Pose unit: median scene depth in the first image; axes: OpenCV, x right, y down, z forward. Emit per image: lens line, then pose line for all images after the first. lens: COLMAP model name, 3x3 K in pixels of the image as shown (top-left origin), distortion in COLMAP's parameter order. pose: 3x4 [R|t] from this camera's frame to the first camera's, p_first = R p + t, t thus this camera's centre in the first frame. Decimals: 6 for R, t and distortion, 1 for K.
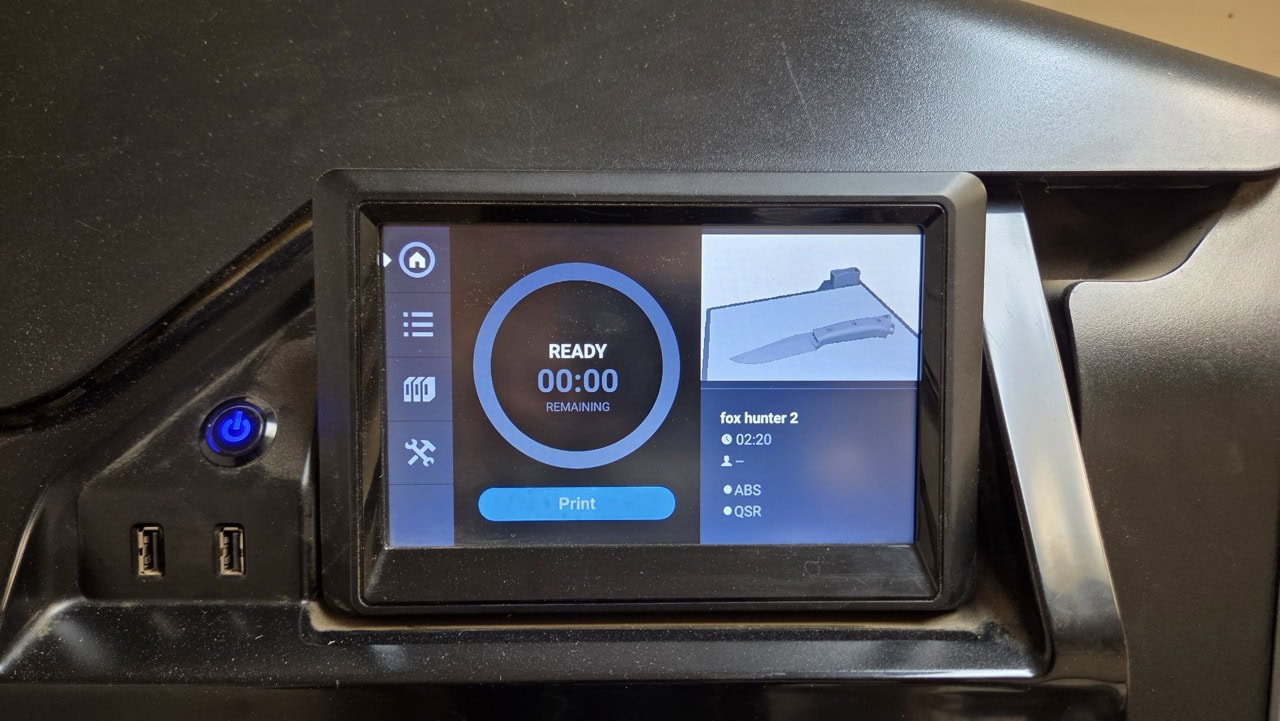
lens RADIAL K [[851.8, 0, 643.8], [0, 851.8, 362.4], [0, 0, 1]] dist [0.052991, -0.011140]
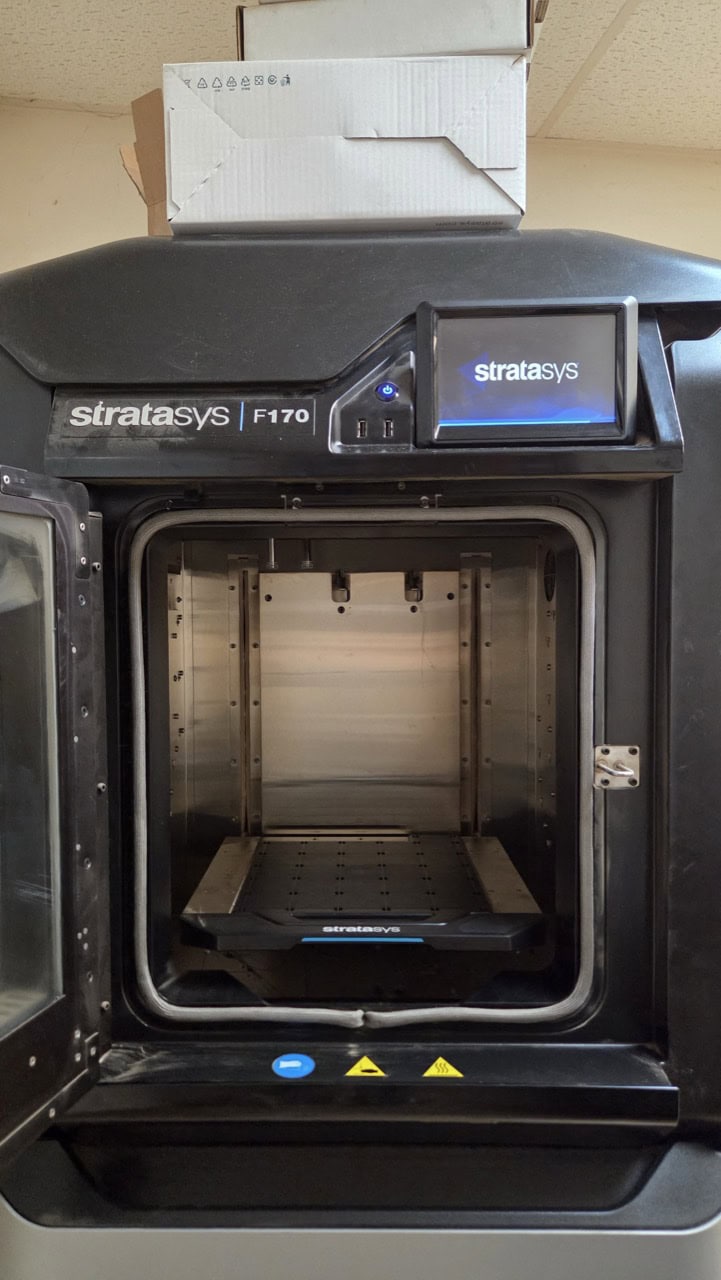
lens RADIAL K [[851.8, 0, 354.6], [0, 851.8, 634.9], [0, 0, 1]] dist [0.052991, -0.011140]
pose [[0.999507, -0.009039, -0.030065, -0.506640], [0.008176, 0.999555, -0.028698, 1.023158], [0.030311, 0.028438, 0.999136, -1.985299]]
